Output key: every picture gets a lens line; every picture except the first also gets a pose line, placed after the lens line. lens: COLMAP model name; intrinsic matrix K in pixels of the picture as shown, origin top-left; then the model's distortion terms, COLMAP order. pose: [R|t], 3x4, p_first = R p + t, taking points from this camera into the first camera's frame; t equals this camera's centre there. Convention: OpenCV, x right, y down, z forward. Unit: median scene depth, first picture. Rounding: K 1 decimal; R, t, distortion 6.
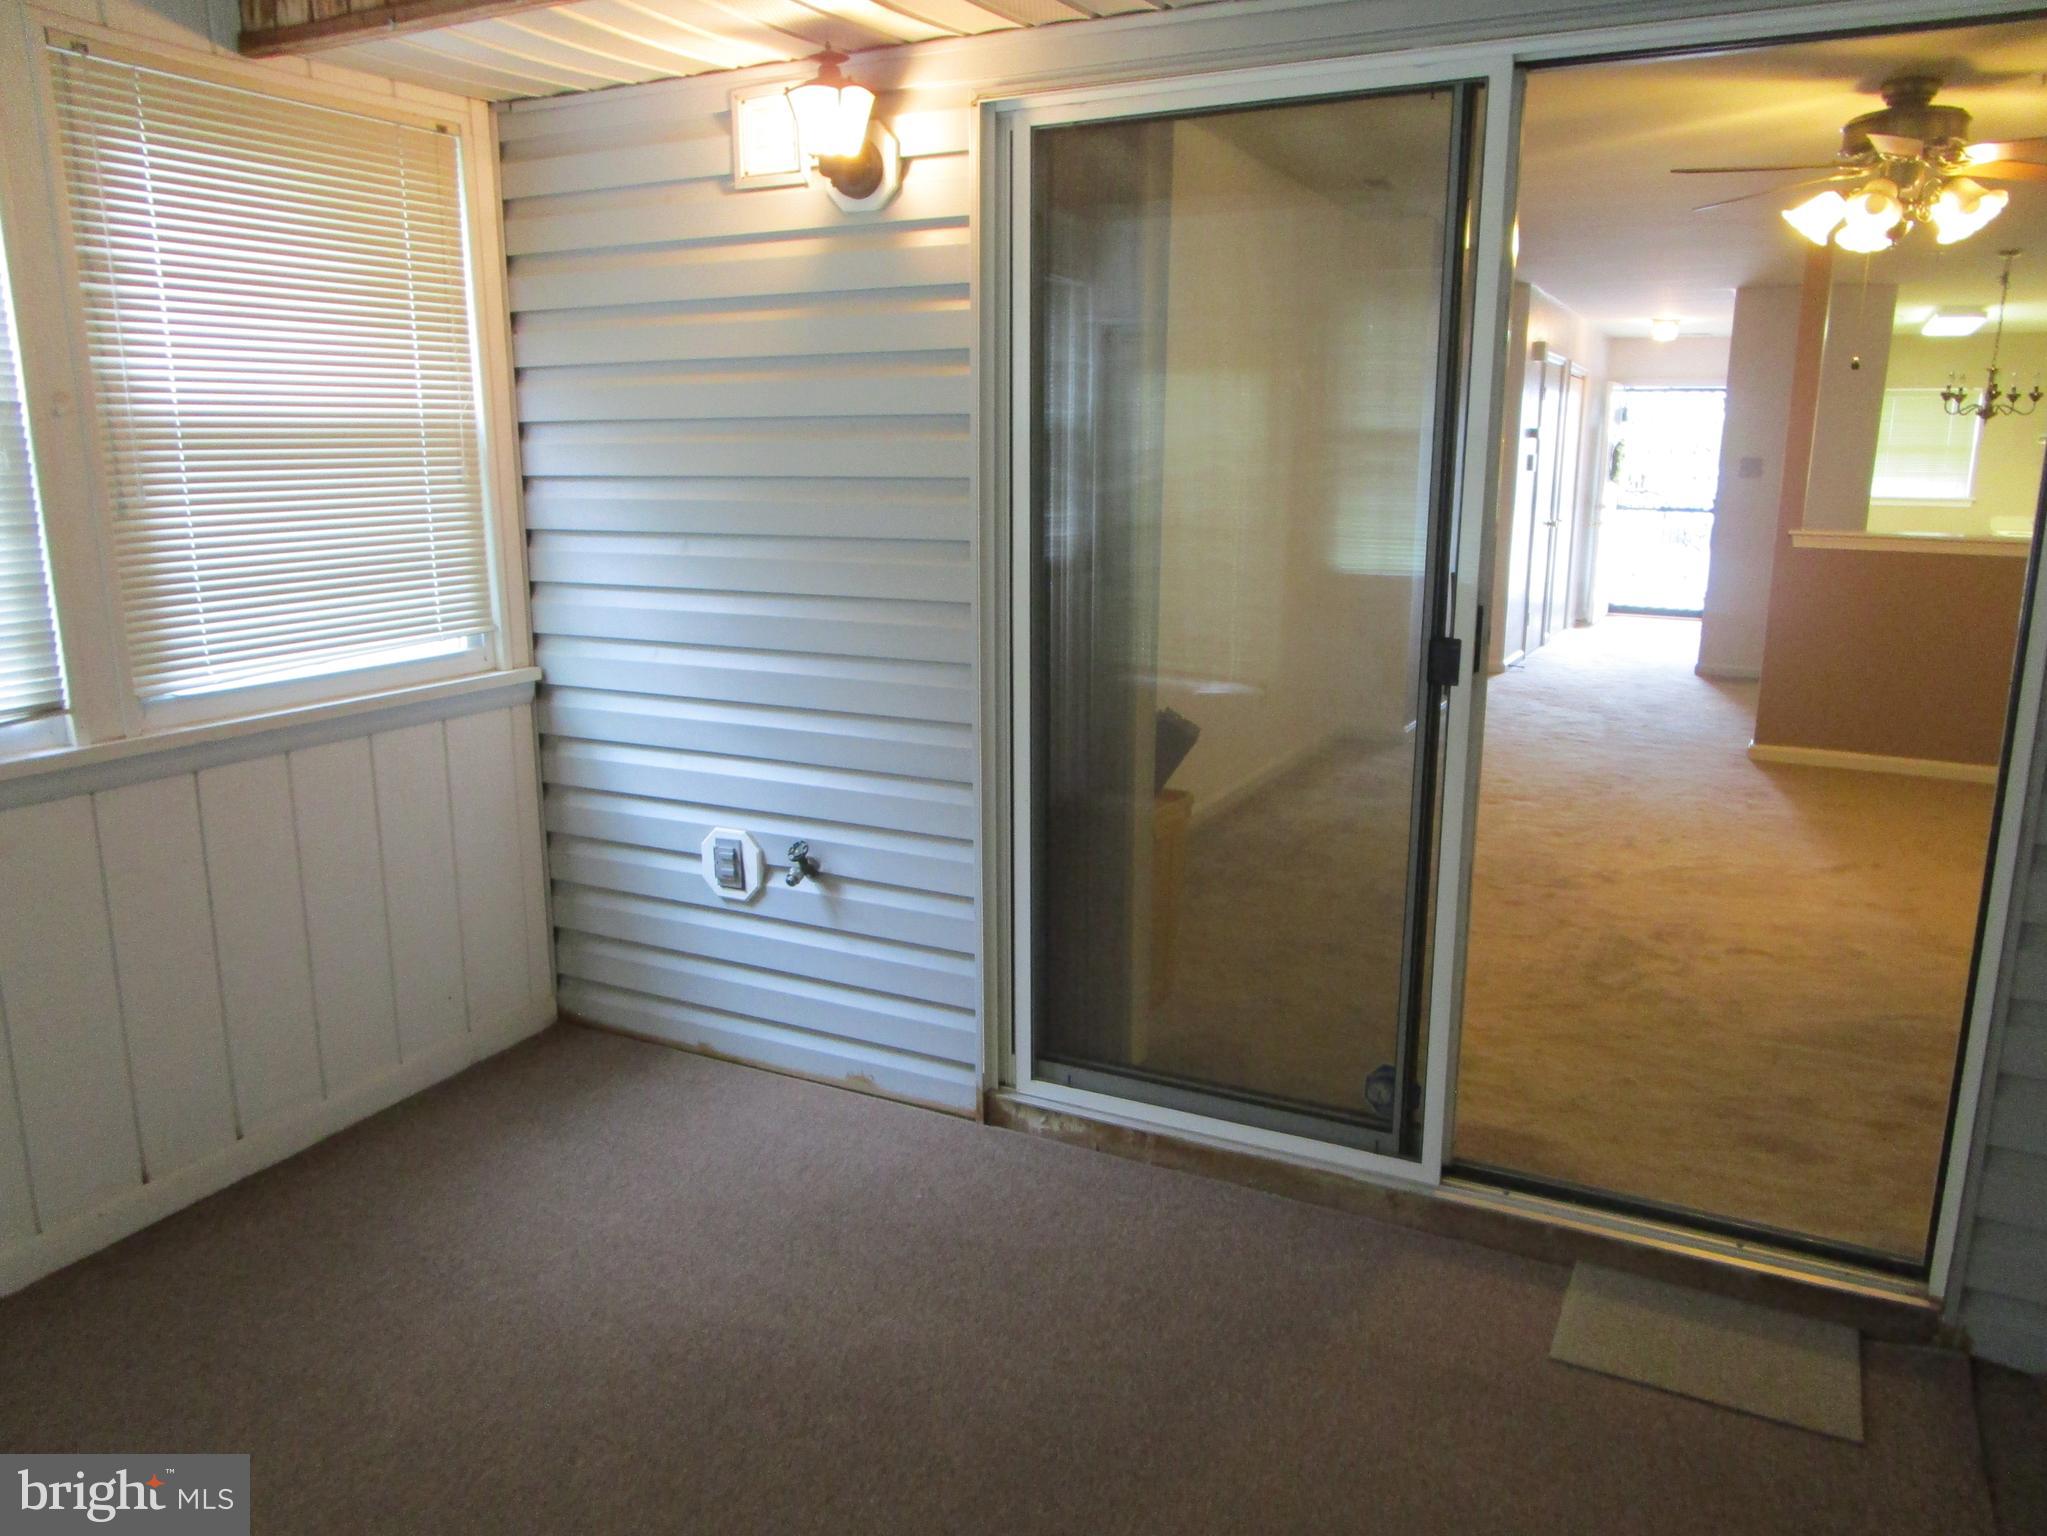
lens RADIAL K [[1471.9, 0, 1035.5], [0, 1471.9, 770.9], [0, 0, 1]] dist [-0.017671, 0.000781]
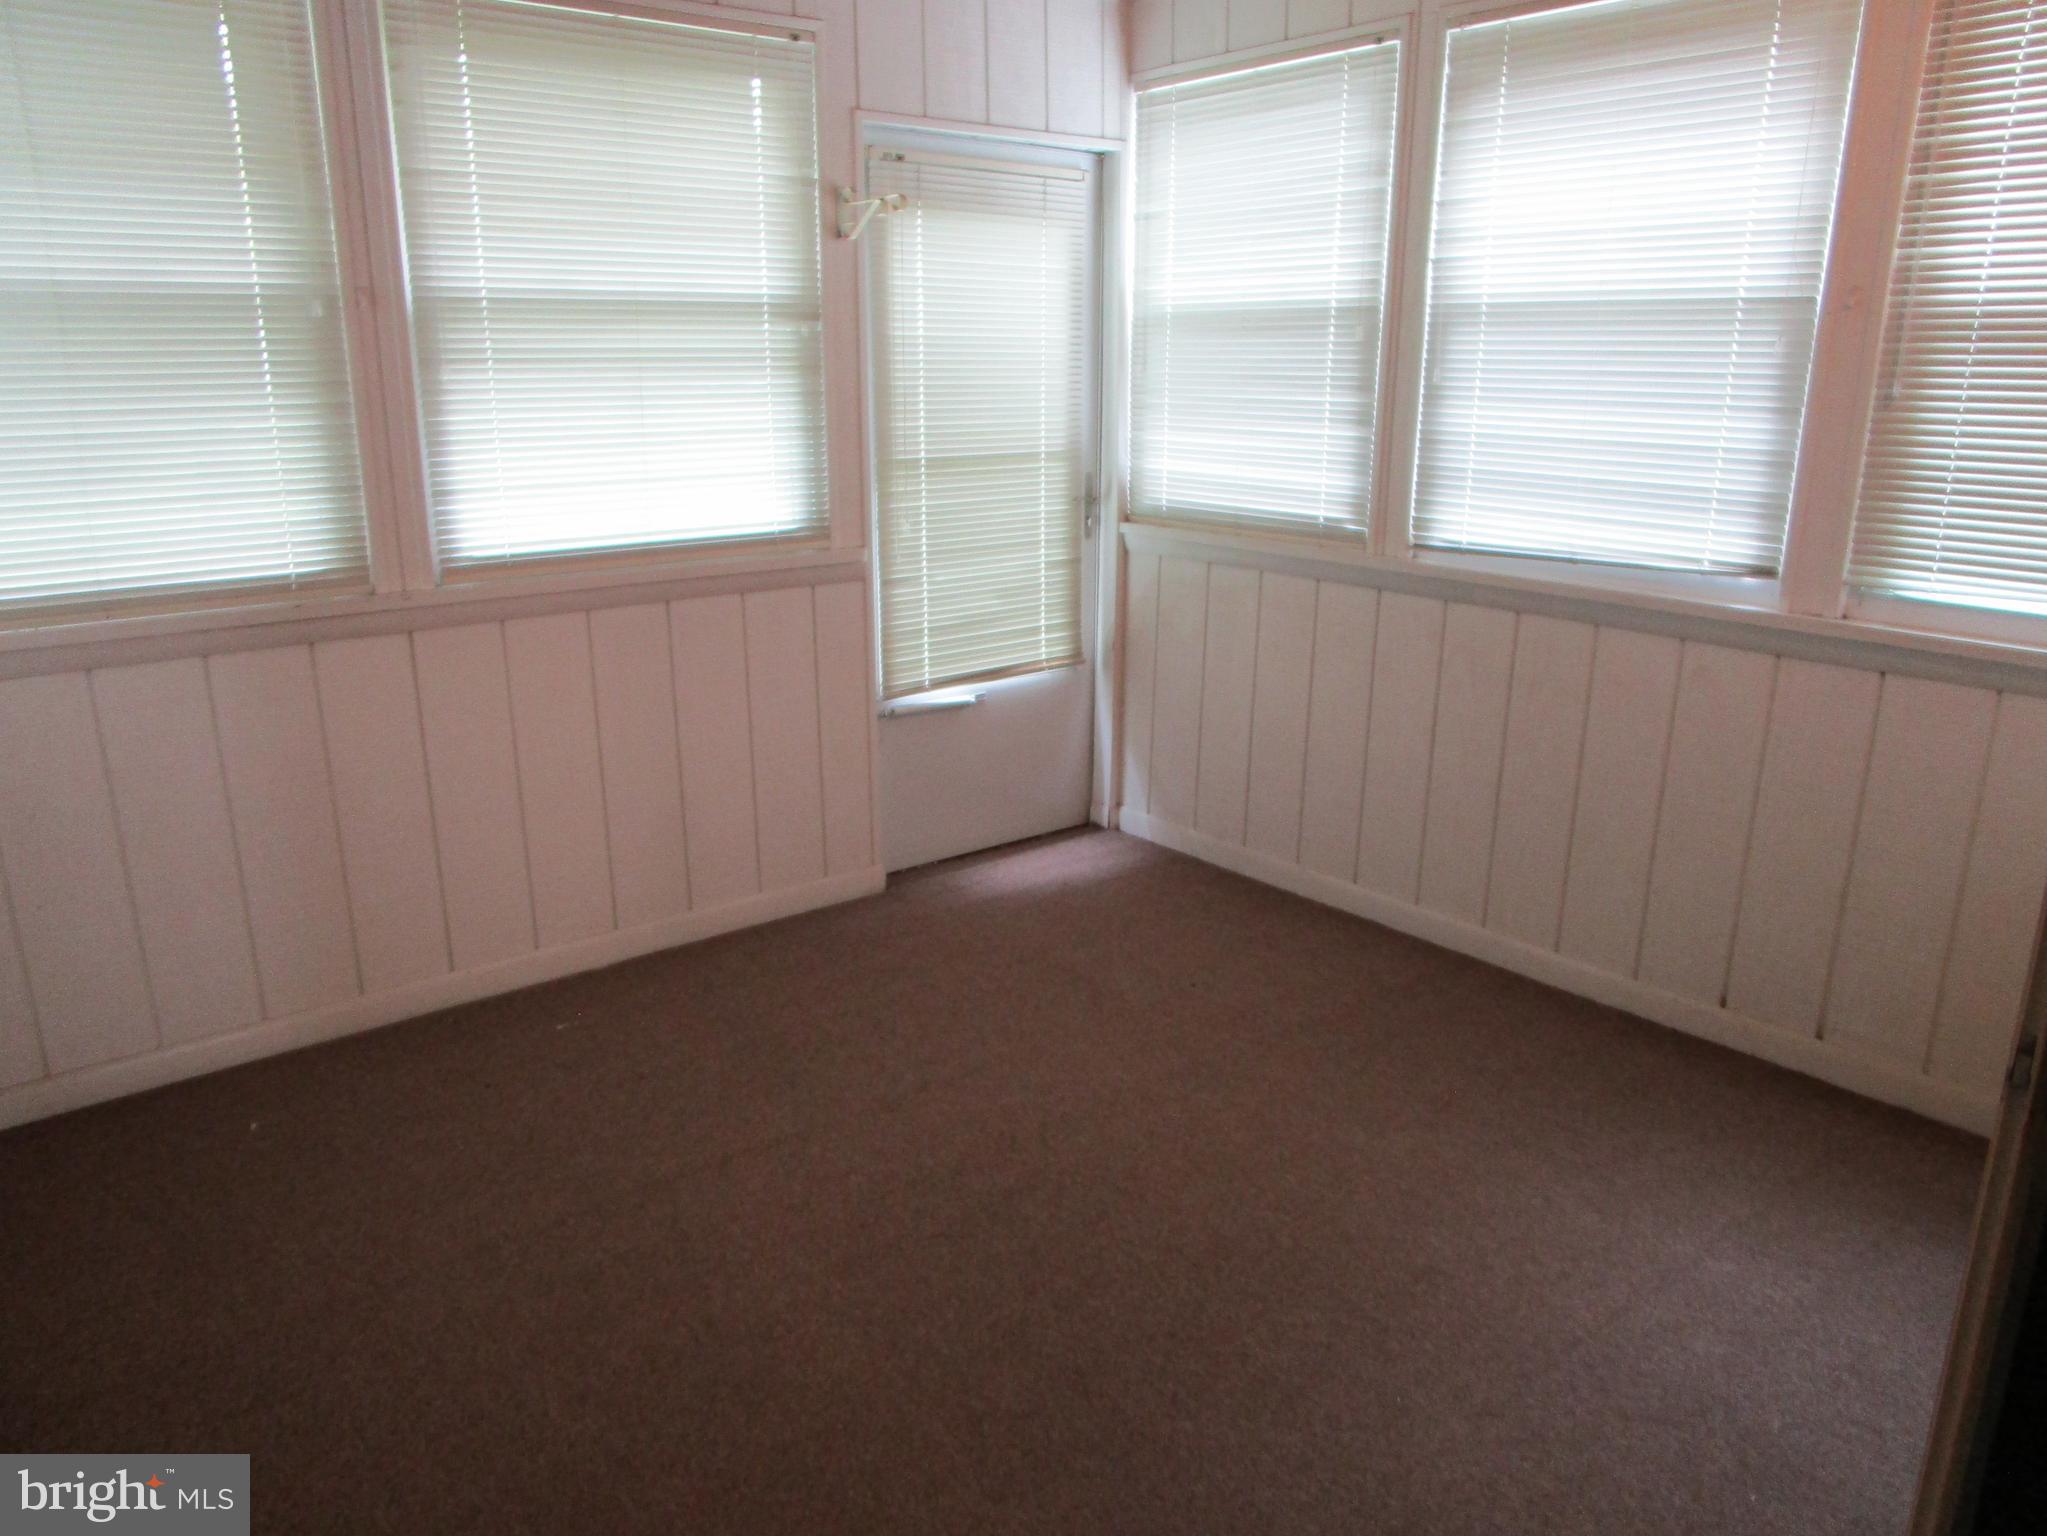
lens RADIAL K [[1471.9, 0, 1035.5], [0, 1471.9, 770.9], [0, 0, 1]] dist [-0.017671, 0.000781]
pose [[-0.402151, 0.245823, -0.881955, 0.587458], [-0.208046, 0.913549, 0.349493, -0.177975], [0.891623, 0.324036, -0.316242, 0.887897]]
